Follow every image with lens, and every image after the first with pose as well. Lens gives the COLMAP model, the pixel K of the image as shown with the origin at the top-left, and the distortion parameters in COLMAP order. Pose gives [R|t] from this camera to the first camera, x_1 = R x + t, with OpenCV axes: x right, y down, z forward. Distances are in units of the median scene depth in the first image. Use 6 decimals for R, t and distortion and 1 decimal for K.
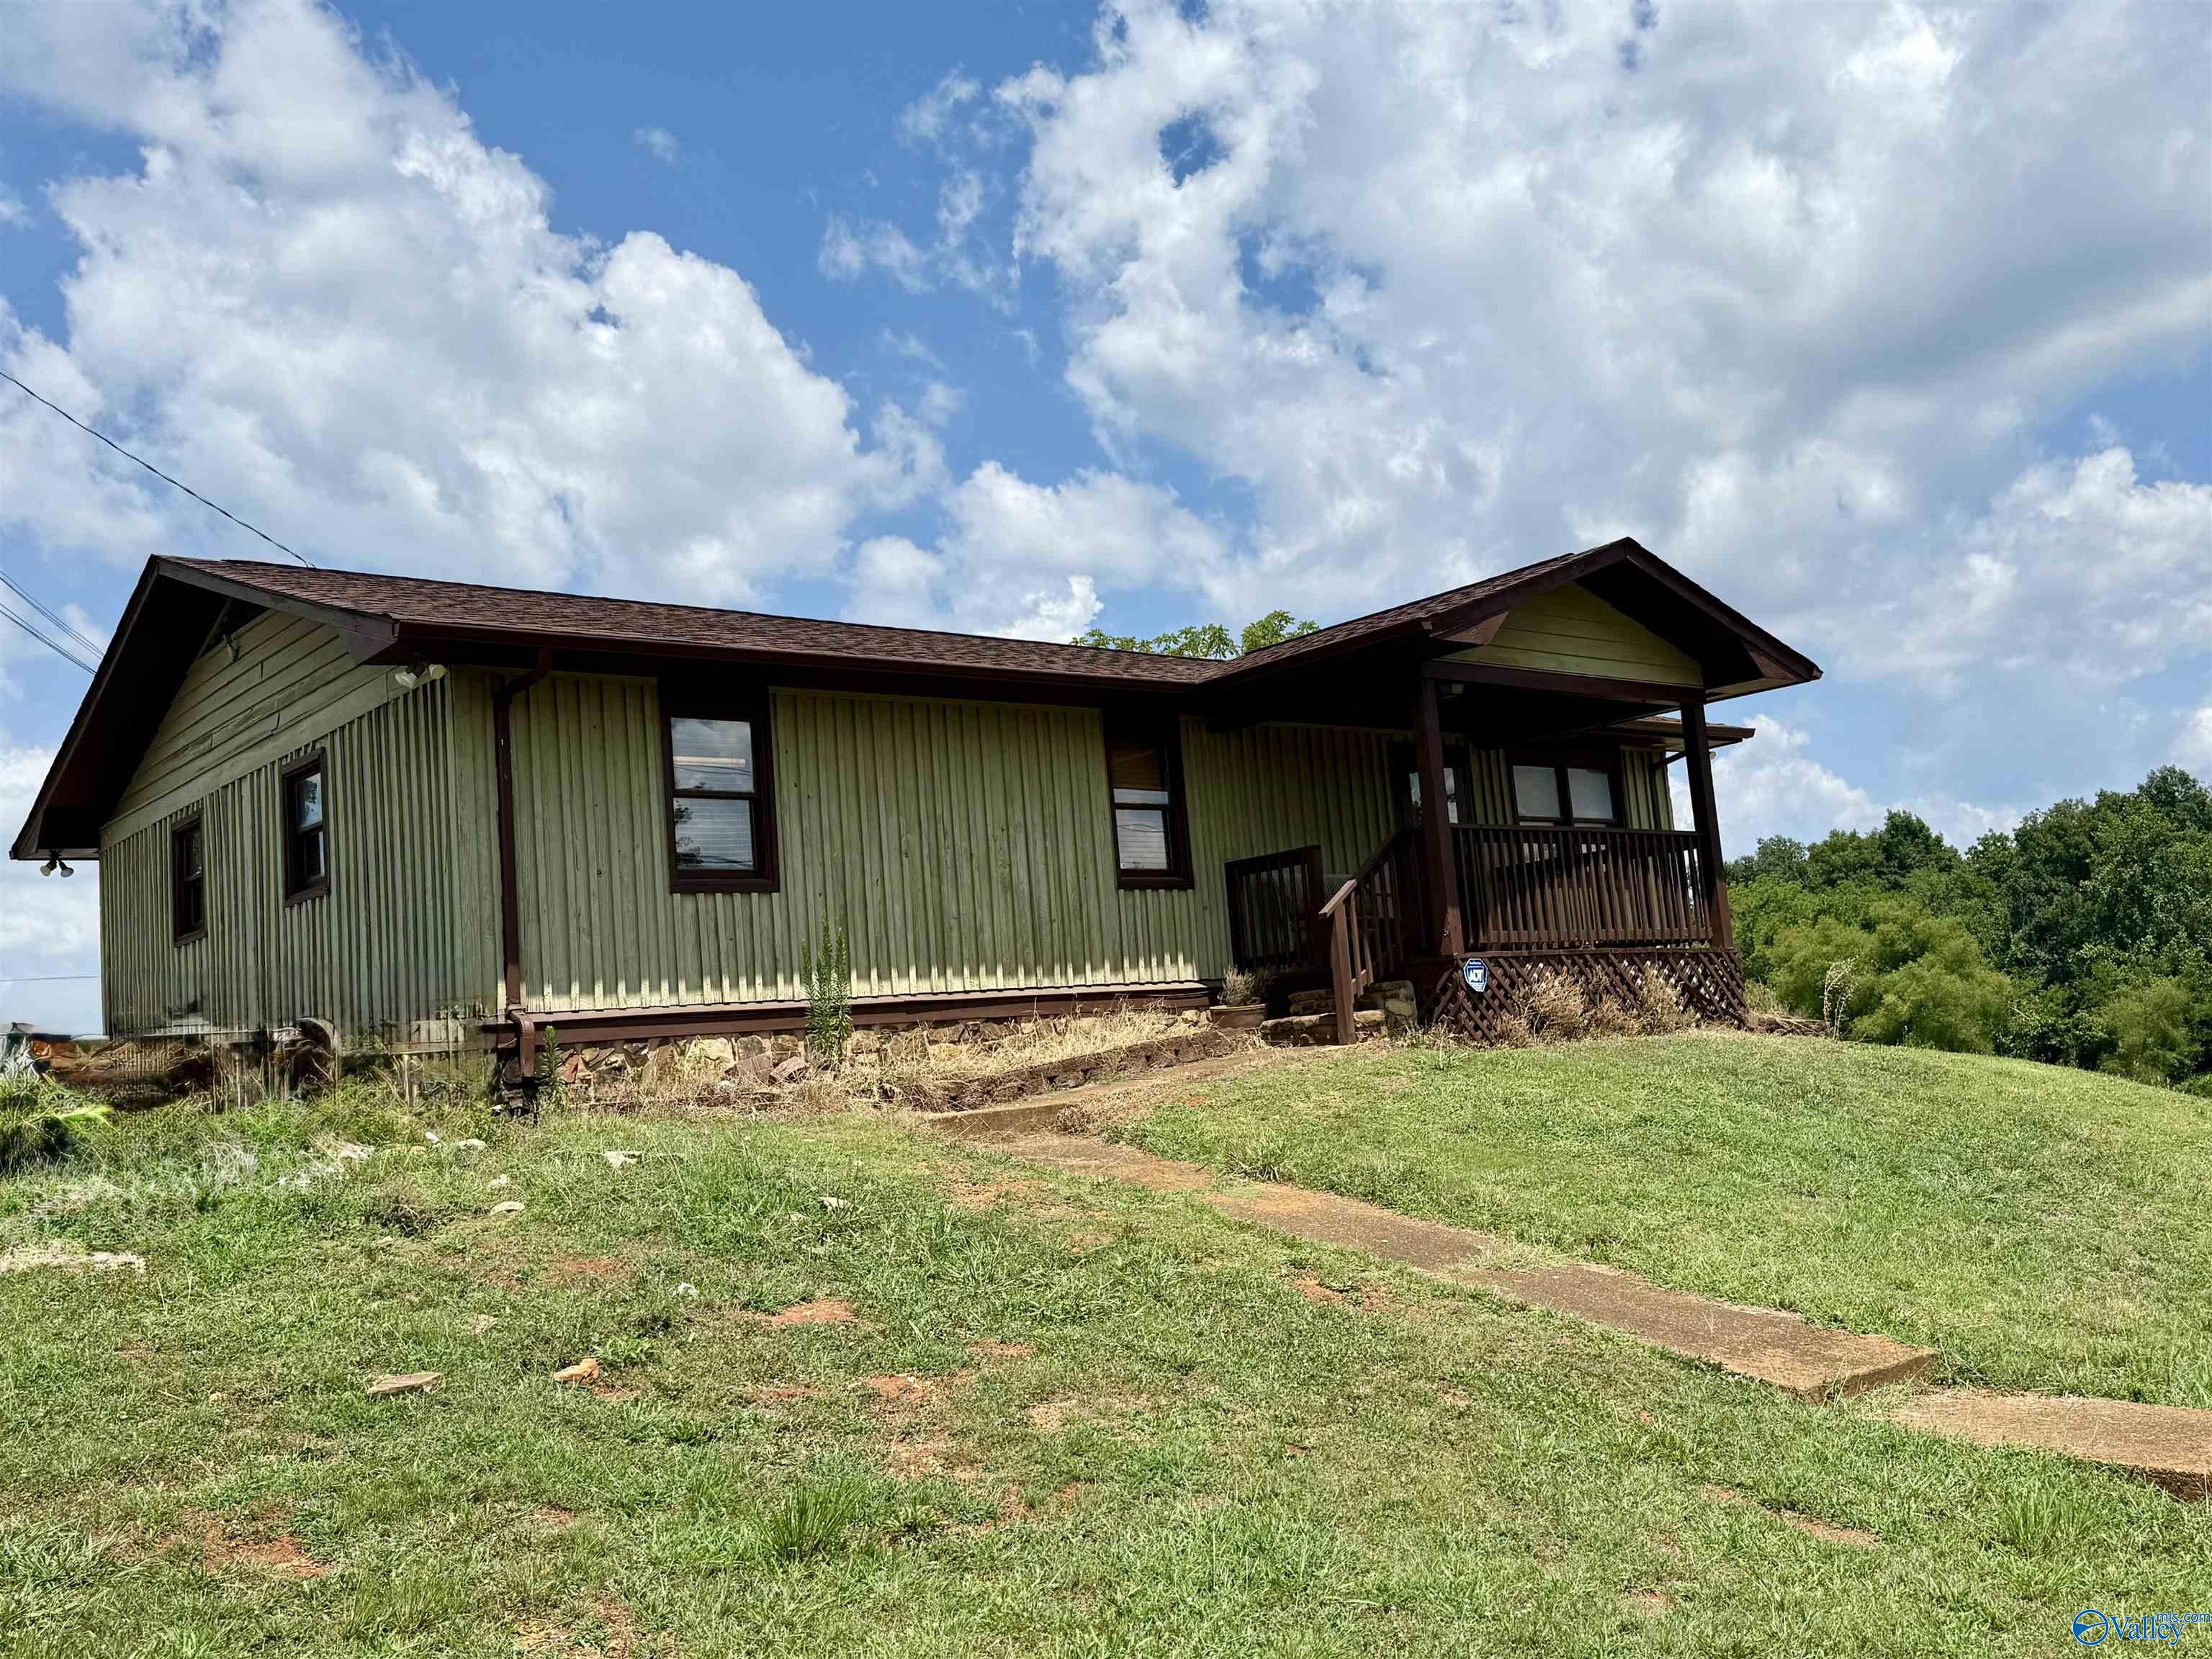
lens RADIAL K [[2104.3, 0, 1109.9], [0, 2104.3, 818.4], [0, 0, 1]] dist [0.093714, 0.000000]
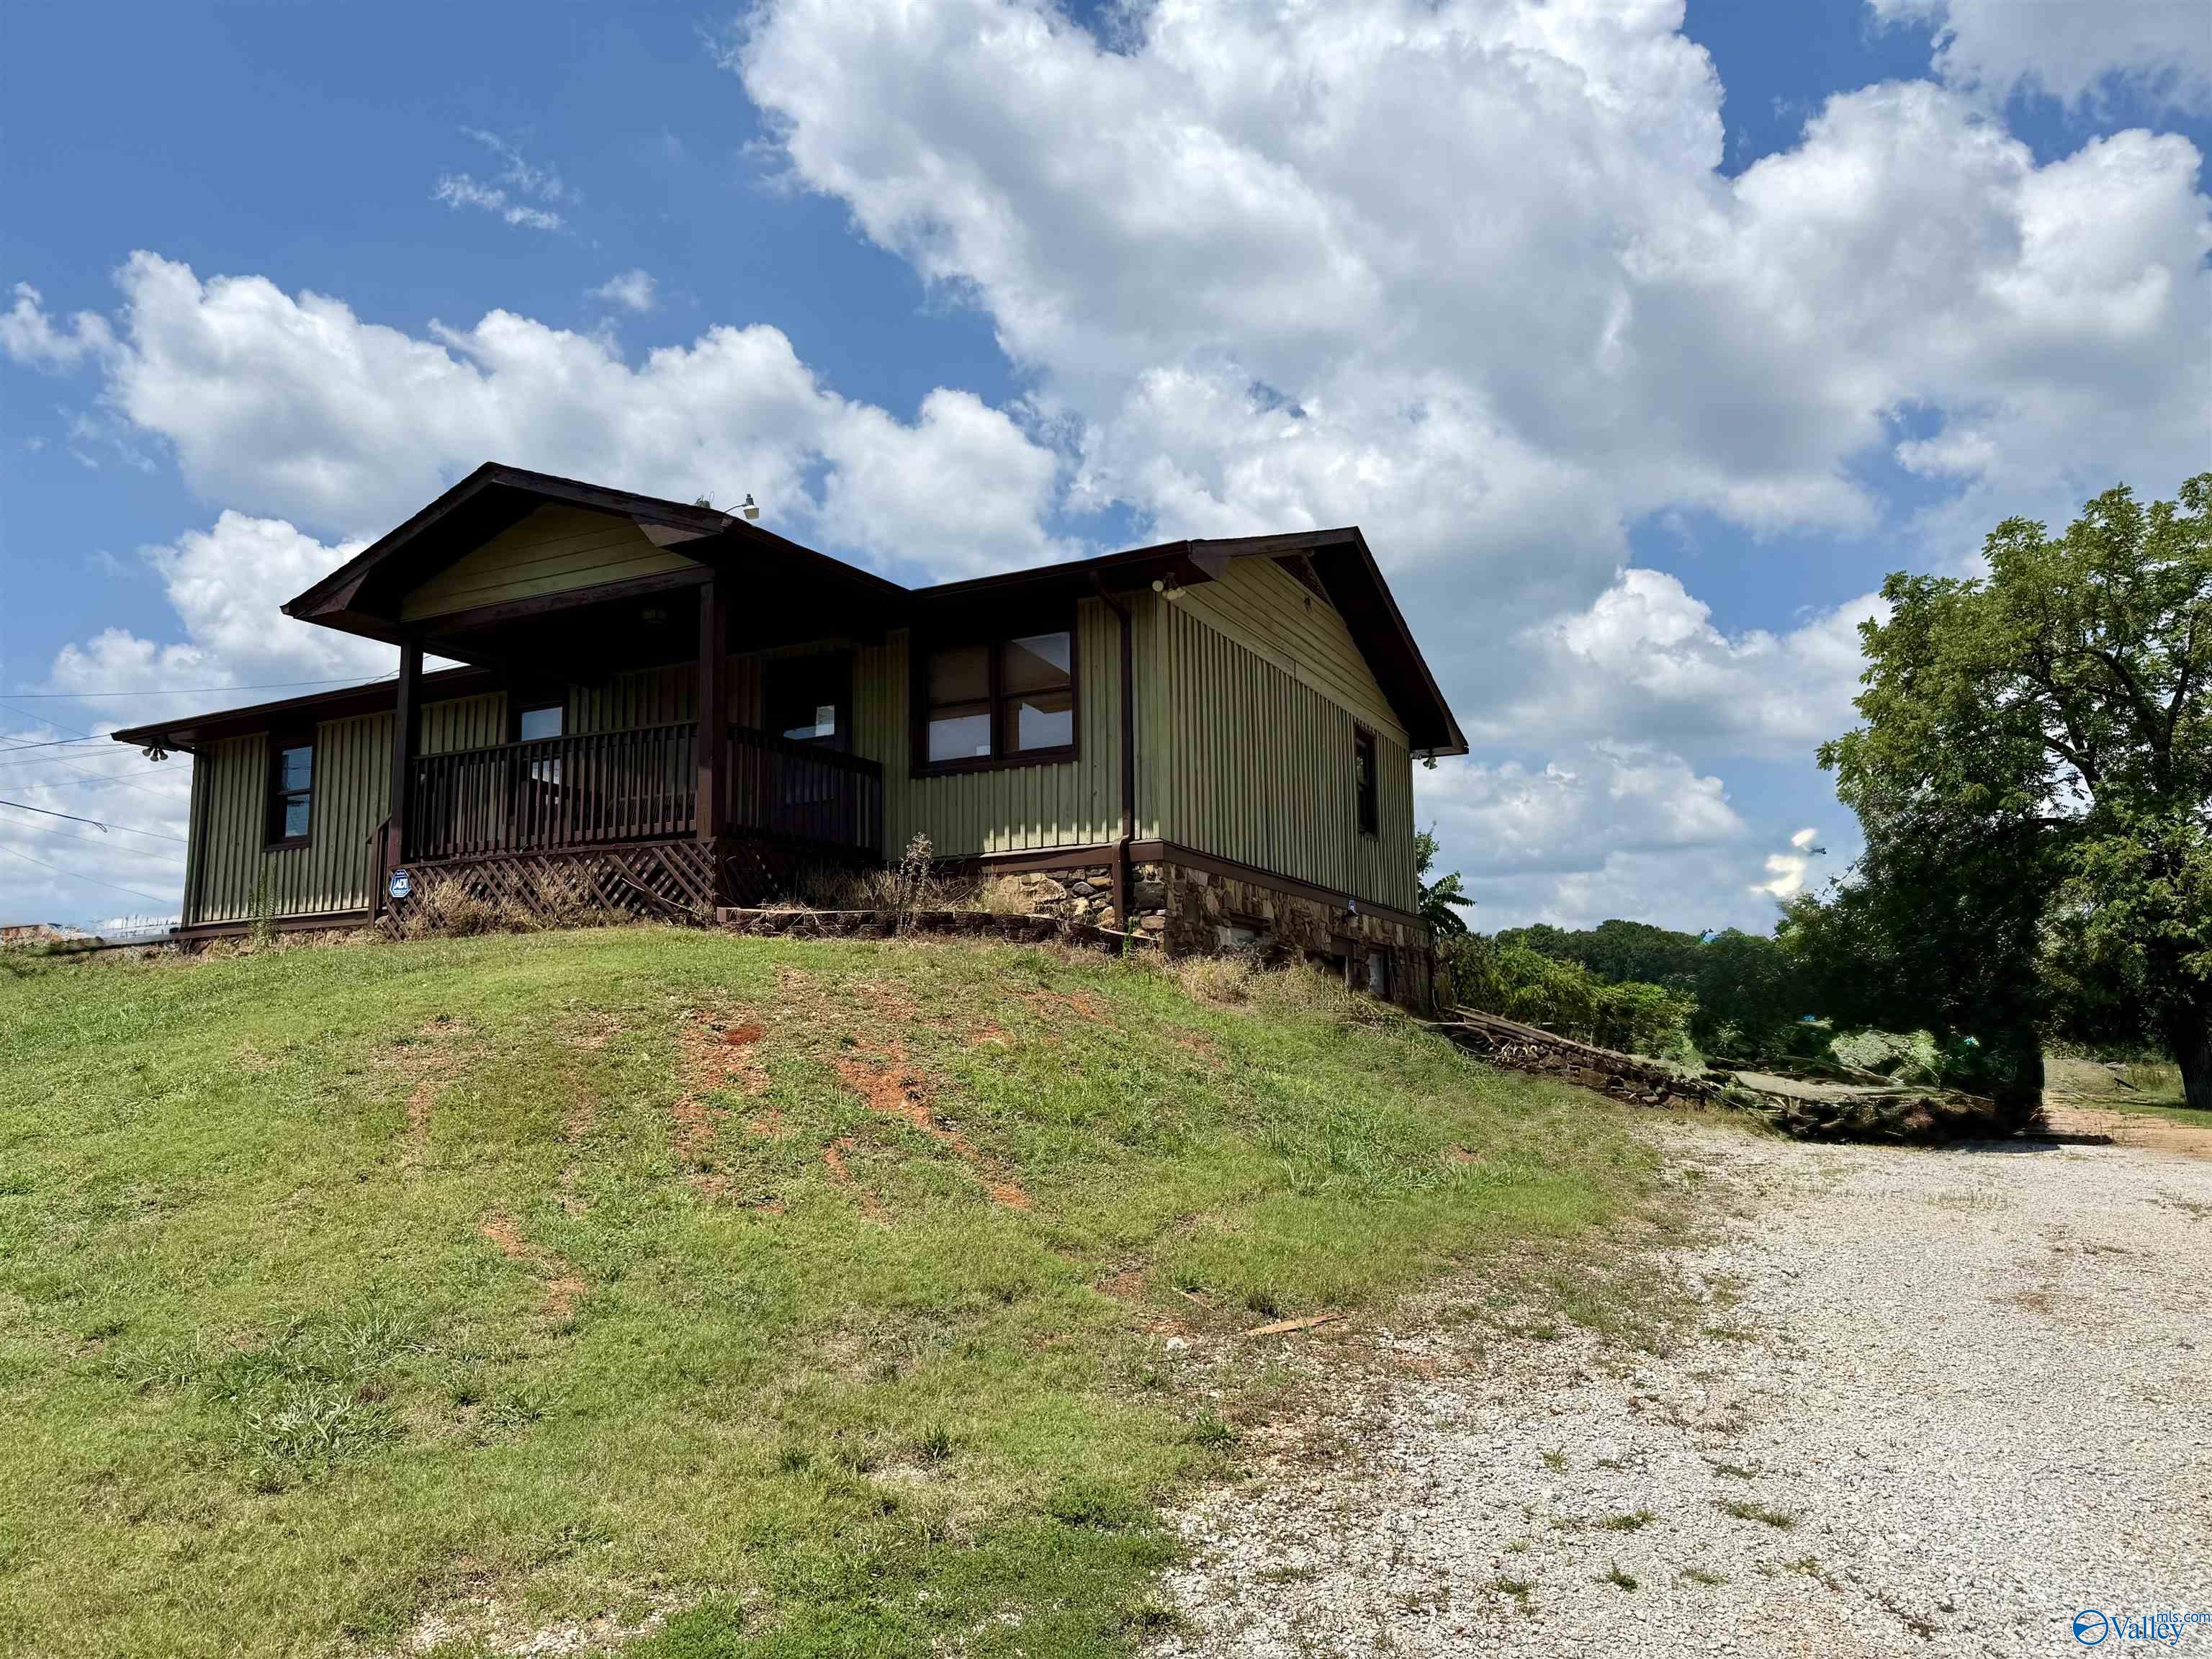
lens RADIAL K [[1586.8, 0, 1111.0], [0, 1586.8, 841.5], [0, 0, 1]] dist [0.021660, -0.010392]
pose [[0.377273, -0.048516, -0.924830, 1.155518], [0.102197, 0.994709, -0.010492, 0.100823], [0.920446, -0.090557, 0.380235, 1.031546]]
